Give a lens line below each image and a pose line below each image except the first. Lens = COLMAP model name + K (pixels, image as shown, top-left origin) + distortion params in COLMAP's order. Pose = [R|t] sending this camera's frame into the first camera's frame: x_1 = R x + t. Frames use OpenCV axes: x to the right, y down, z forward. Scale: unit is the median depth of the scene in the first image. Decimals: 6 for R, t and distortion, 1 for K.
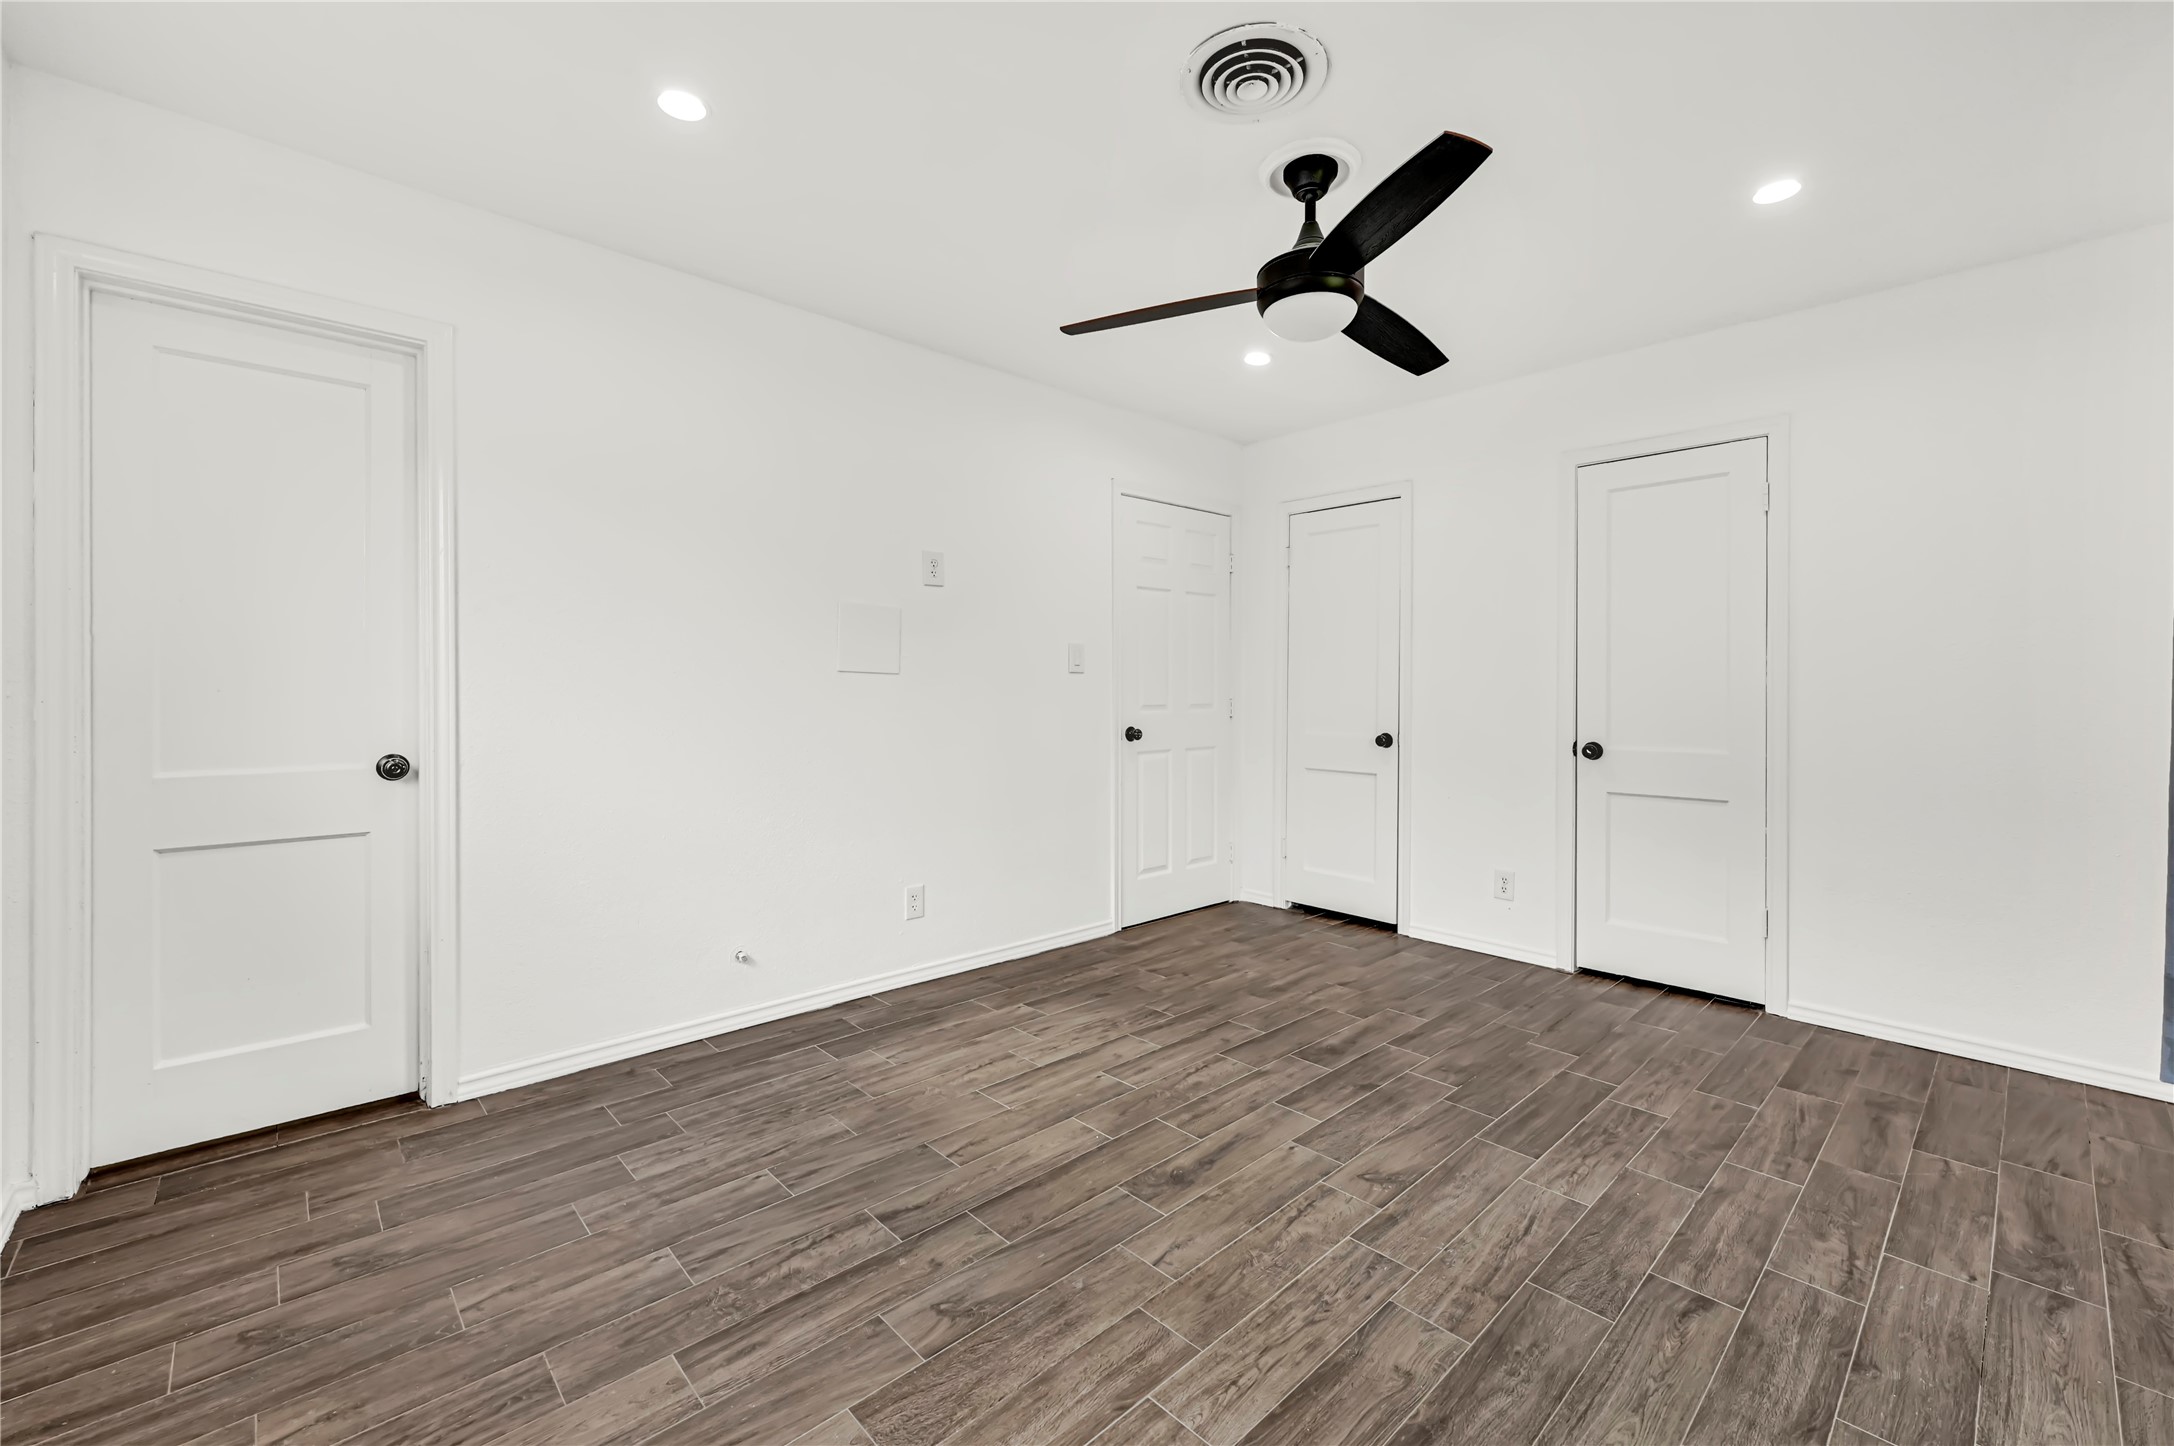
lens RADIAL K [[883.1, 0, 1082.0], [0, 883.1, 685.0], [0, 0, 1]] dist [0.000443, 0.000107]
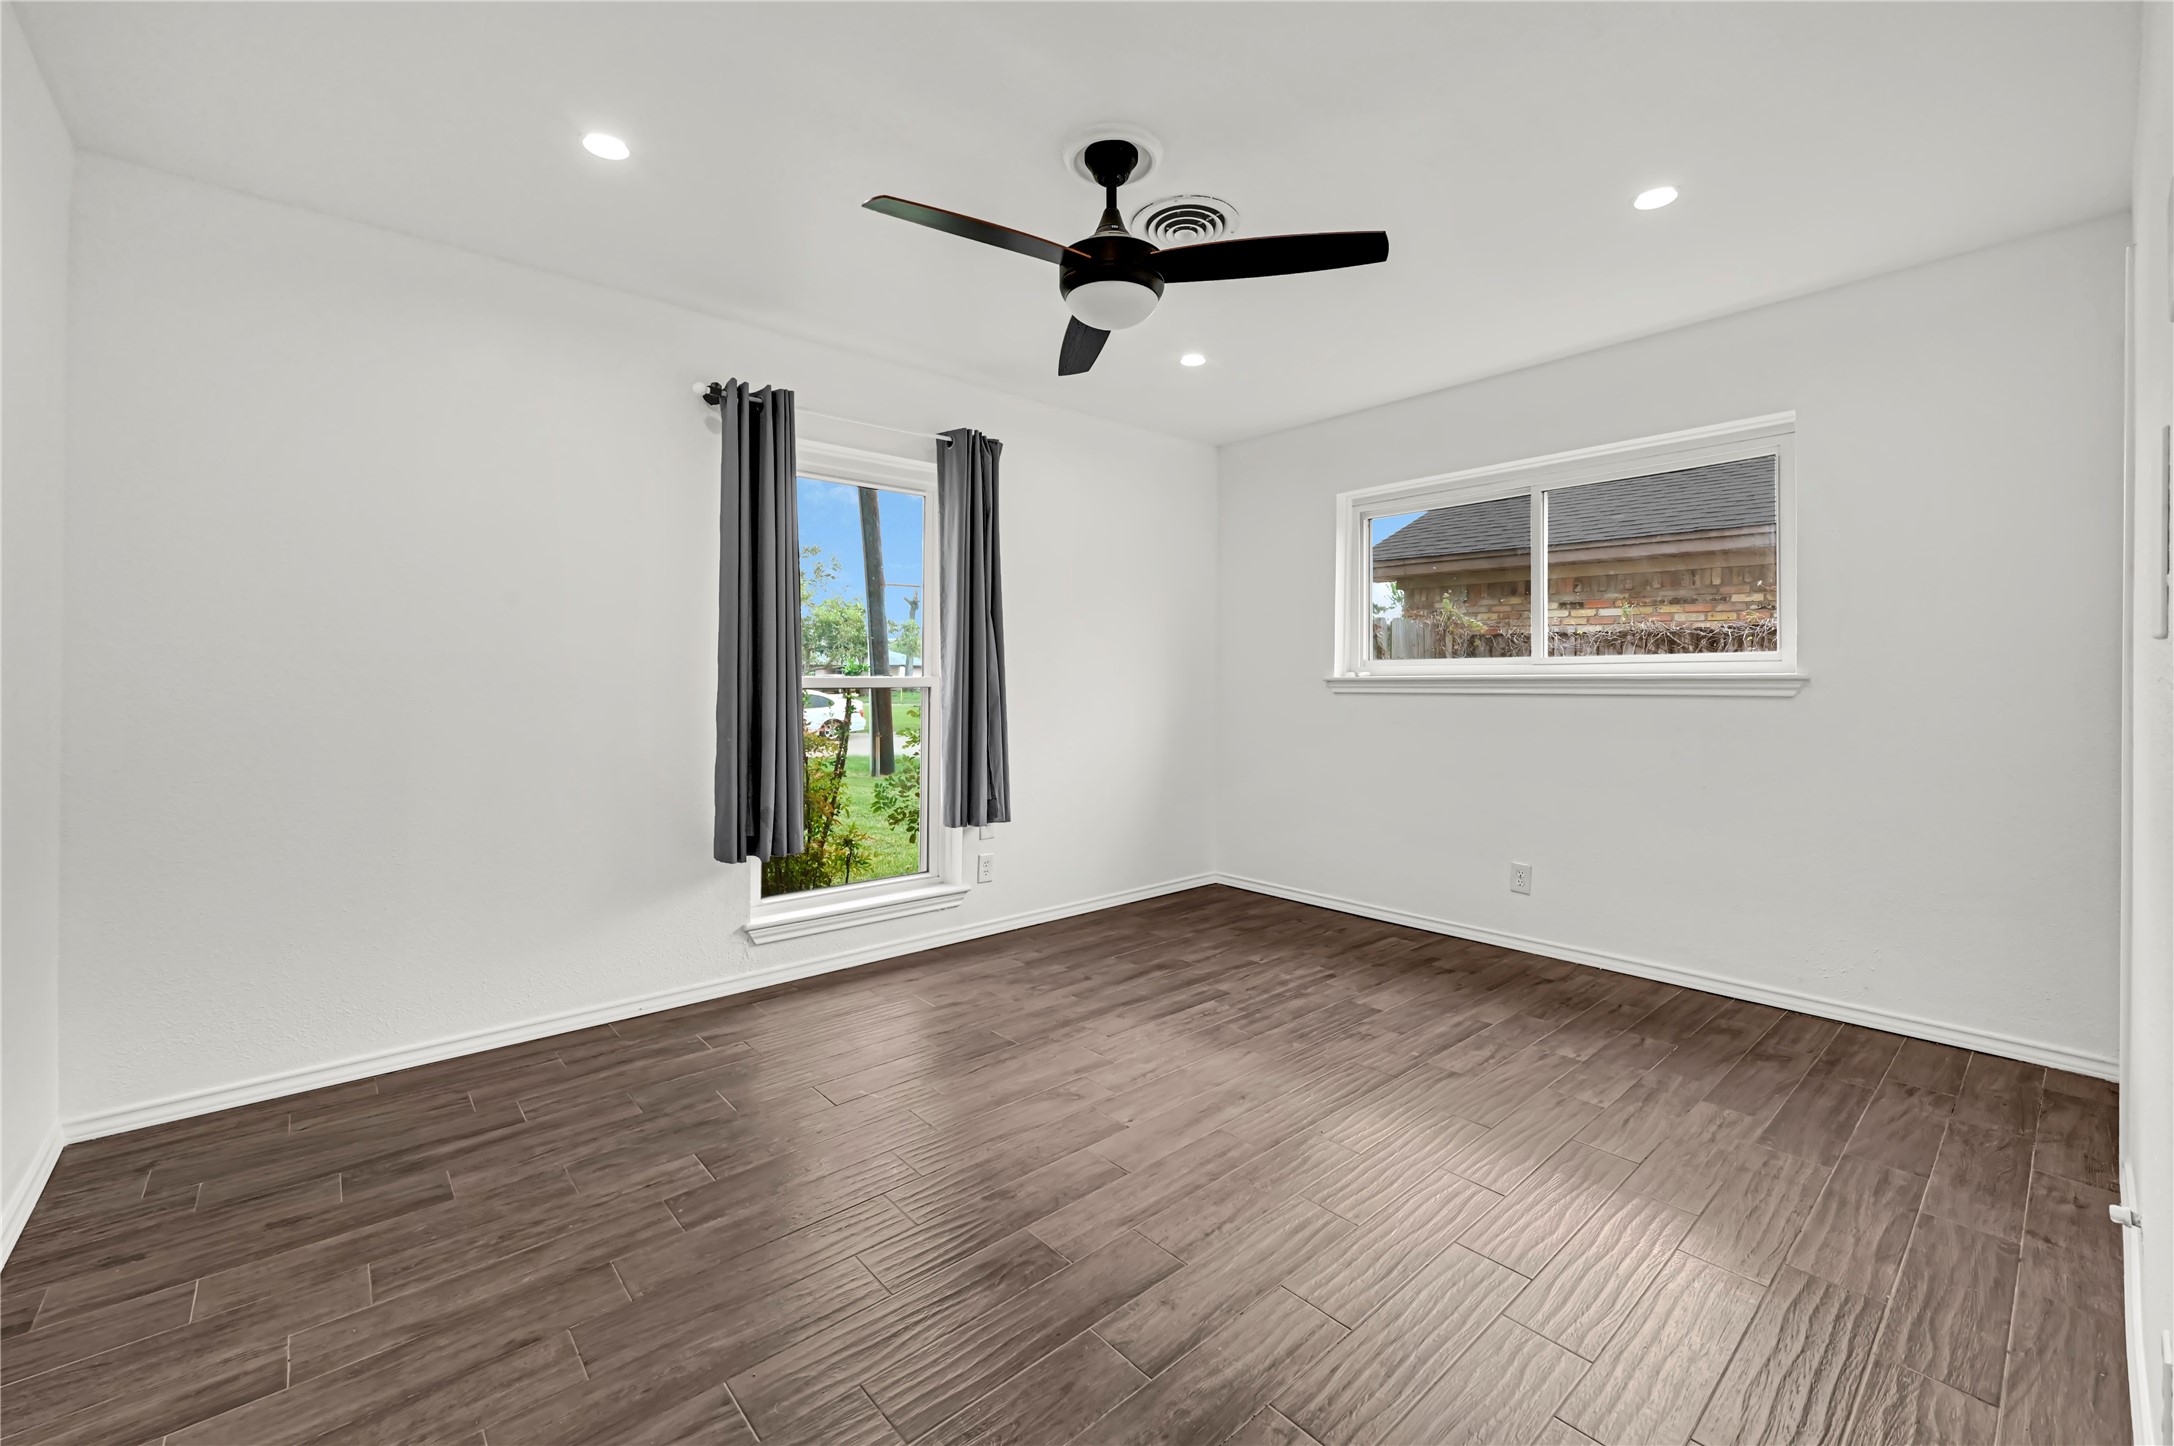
lens RADIAL K [[883.1, 0, 1082.0], [0, 883.1, 685.0], [0, 0, 1]] dist [0.000443, 0.000107]
pose [[-0.999464, -0.005611, 0.032264, 0.267985], [-0.005623, 0.999984, -0.000272, 0.011379], [-0.032262, -0.000453, -0.999479, 2.074505]]
